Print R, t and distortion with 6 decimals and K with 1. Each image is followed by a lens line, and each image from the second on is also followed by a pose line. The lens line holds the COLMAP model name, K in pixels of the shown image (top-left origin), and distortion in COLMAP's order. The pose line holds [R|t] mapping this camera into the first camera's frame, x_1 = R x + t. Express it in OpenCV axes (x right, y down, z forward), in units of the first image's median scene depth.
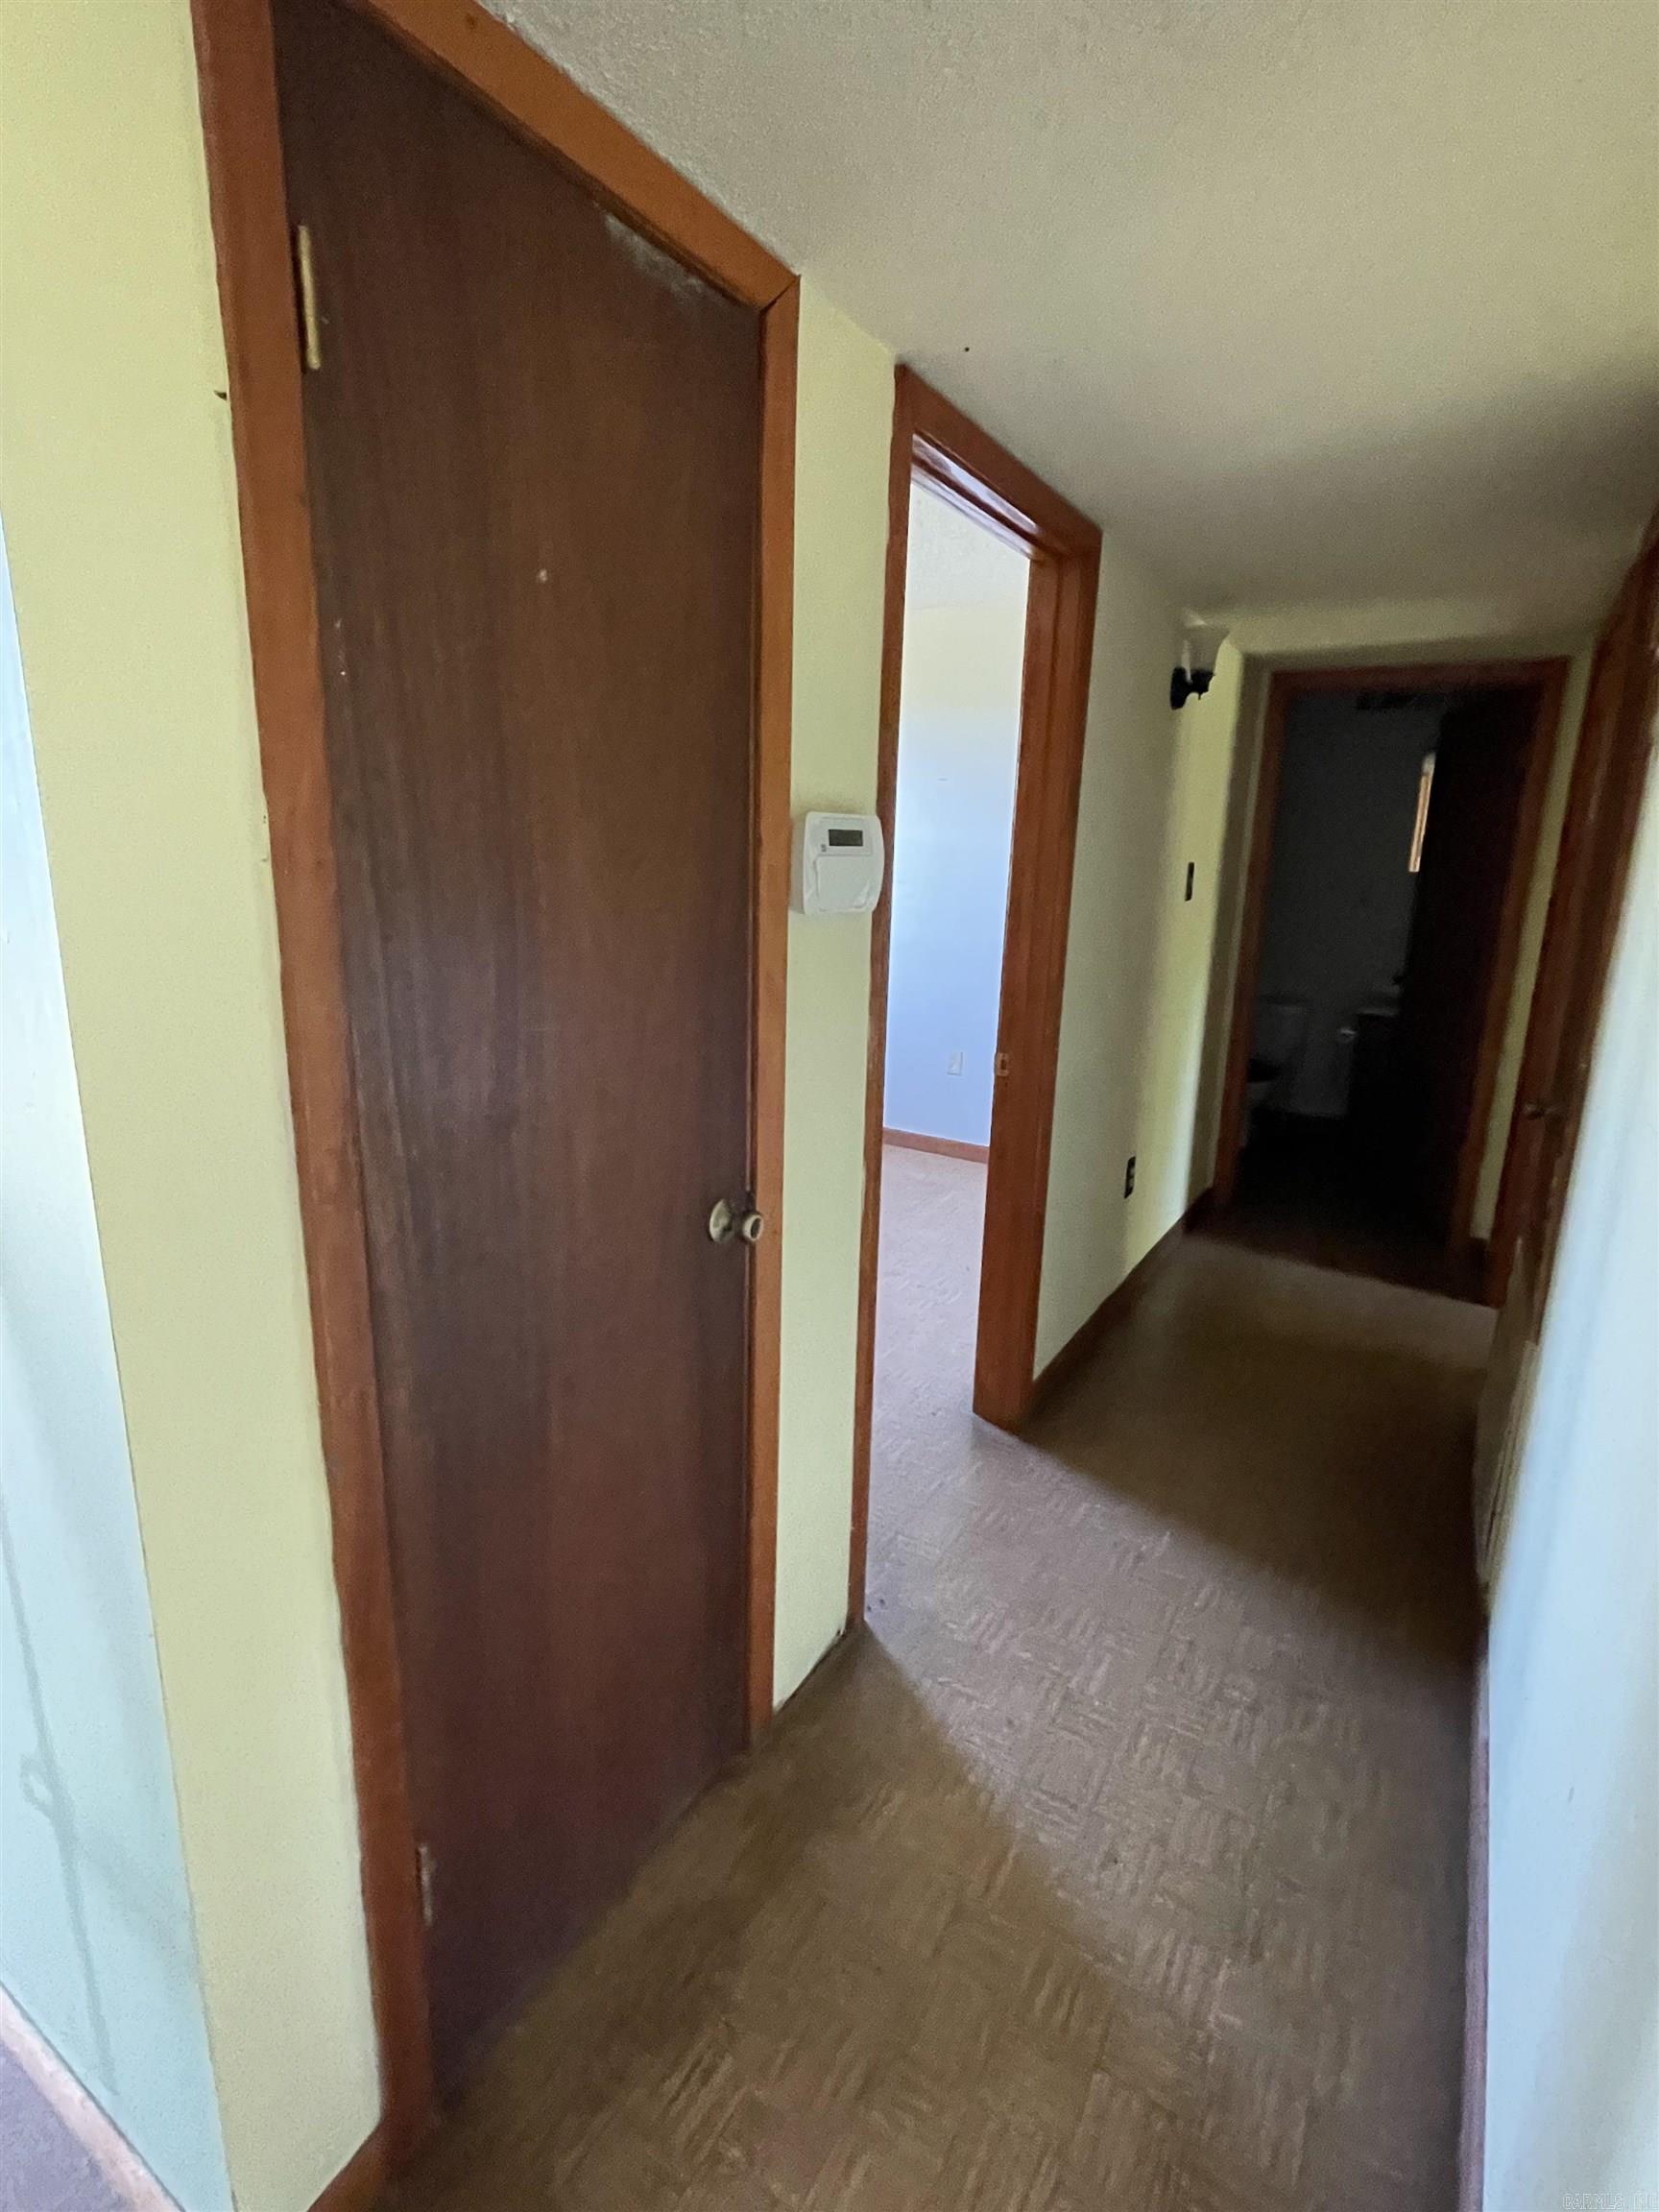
lens RADIAL K [[1071.2, 0, 829.5], [0, 1071.2, 1106.0], [0, 0, 1]] dist [-0.000427, -0.001053]
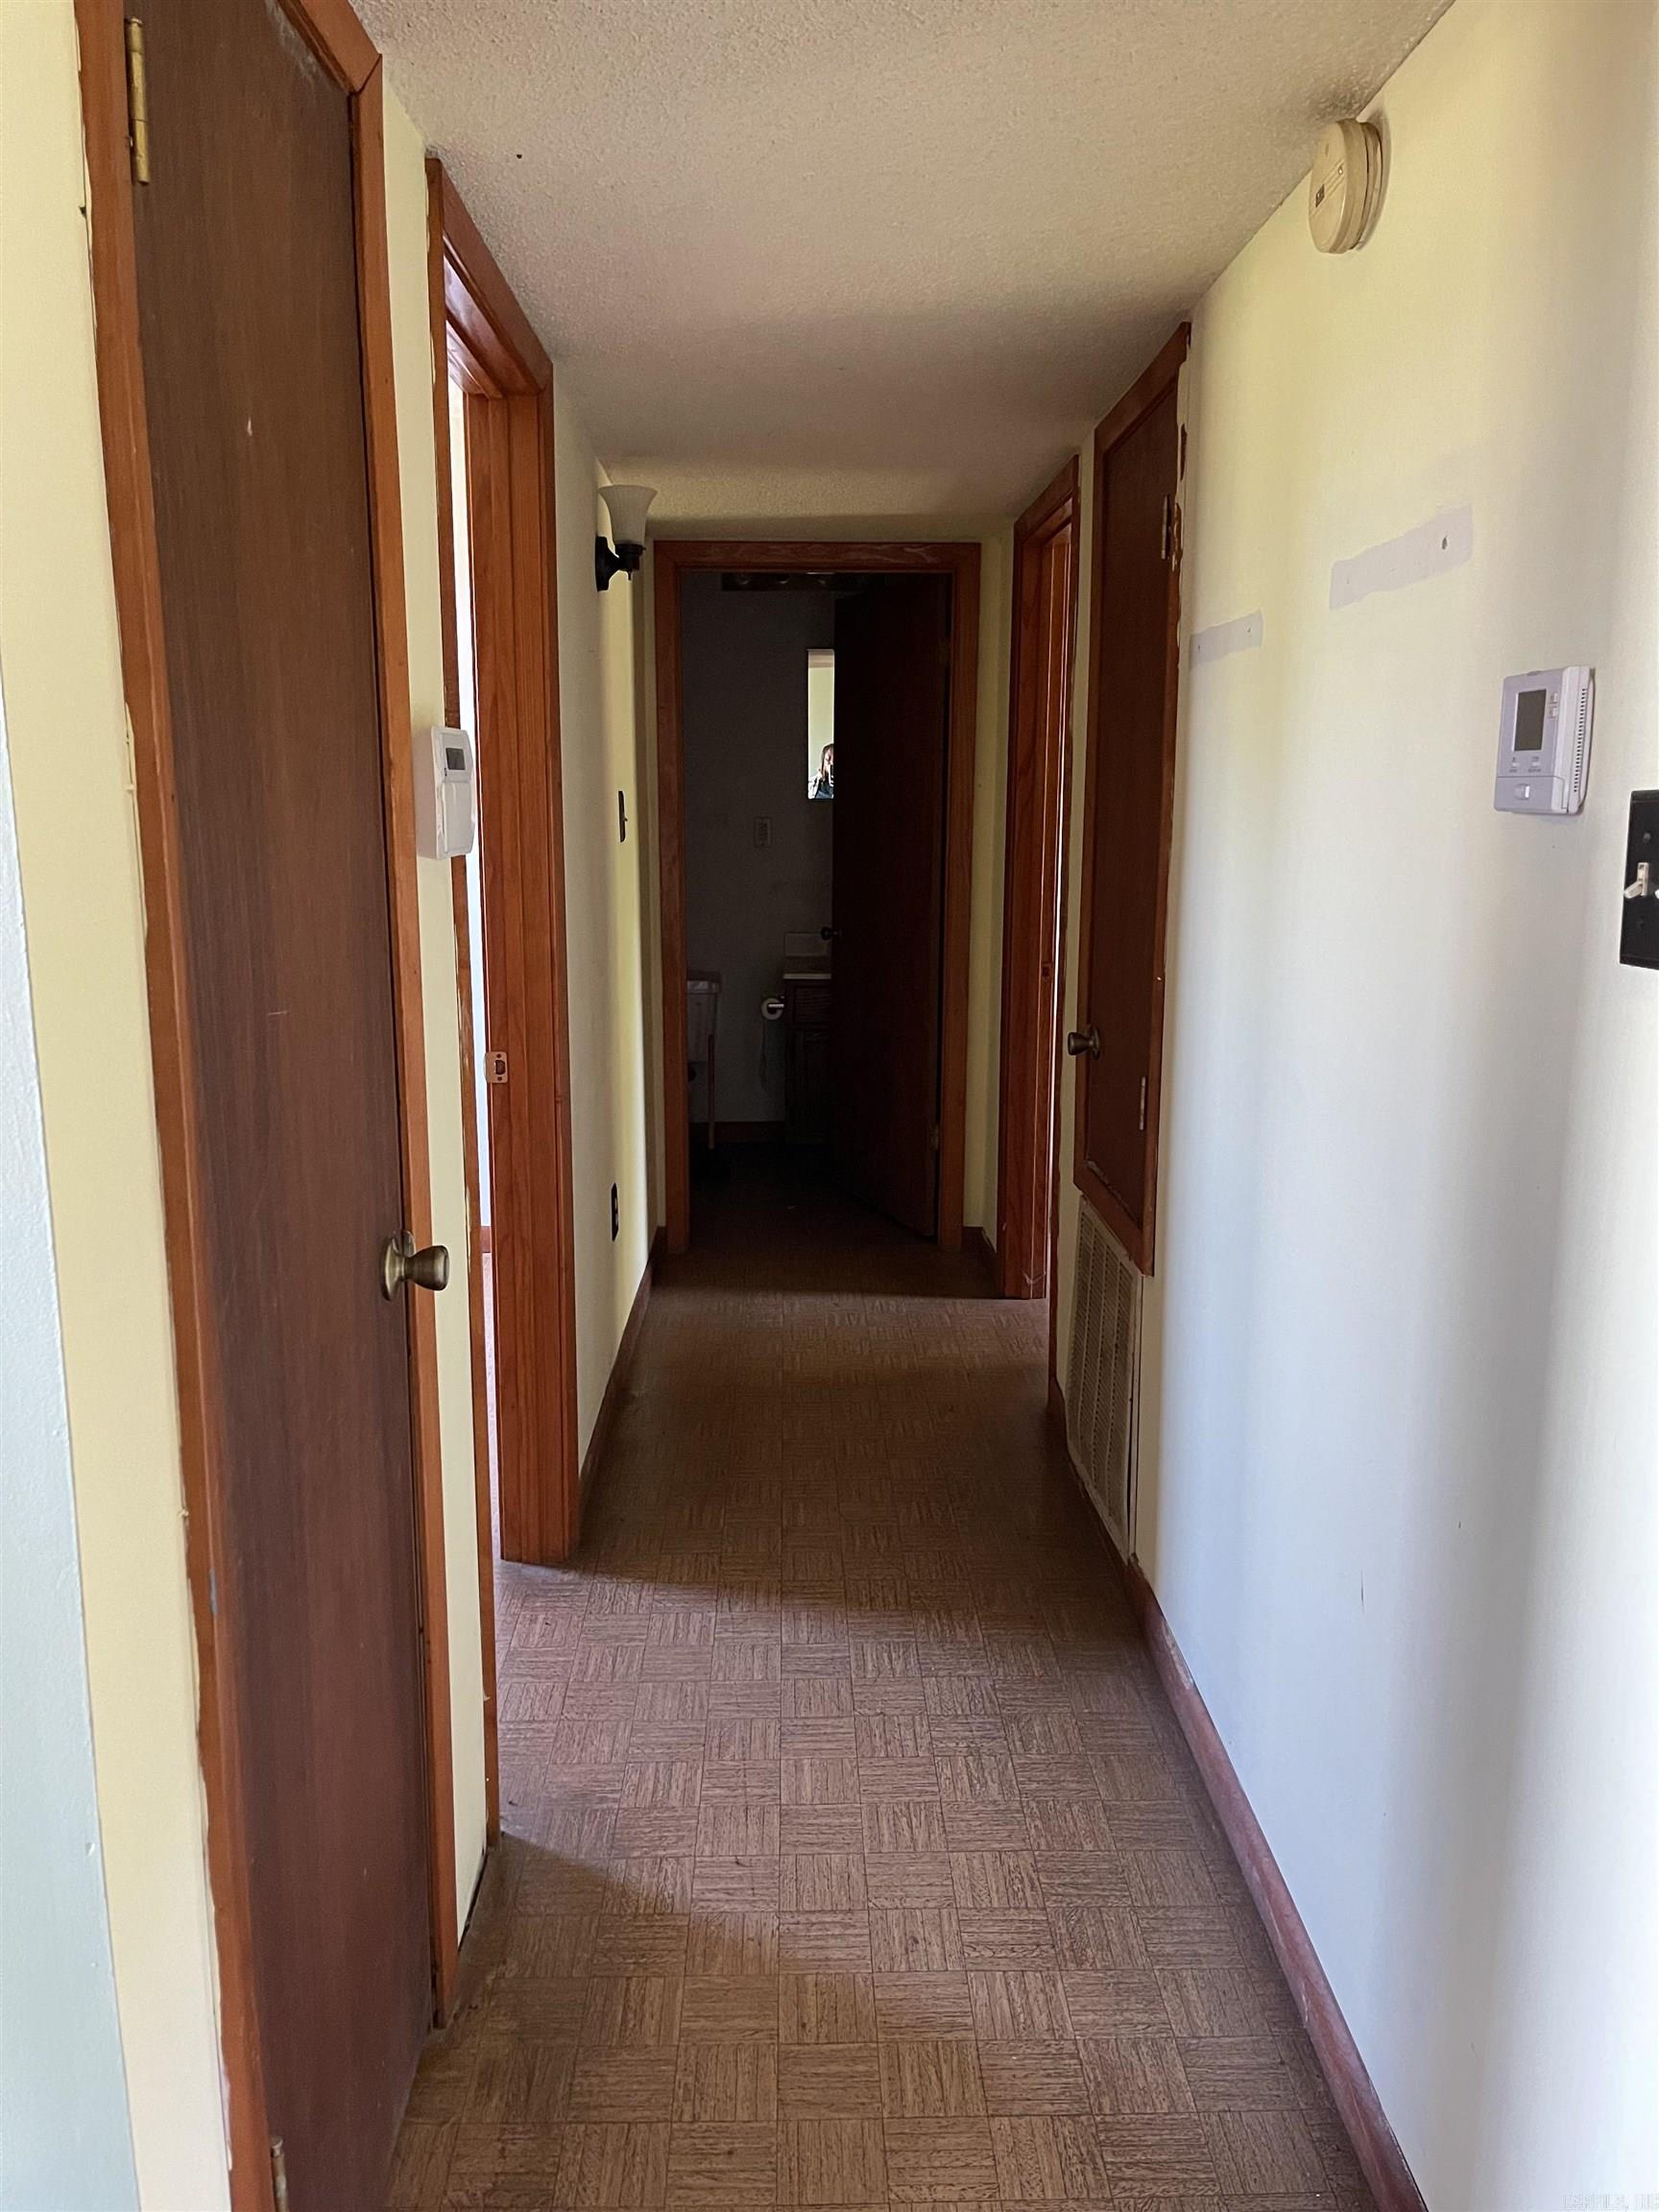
lens RADIAL K [[1660.4, 0, 829.1], [0, 1660.4, 1143.1], [0, 0, 1]] dist [0.080006, -0.141249]
pose [[0.841591, -0.135555, 0.522828, -0.317958], [0.147128, 0.988924, 0.019571, 0.029866], [-0.519690, 0.060452, 0.852214, -0.114562]]
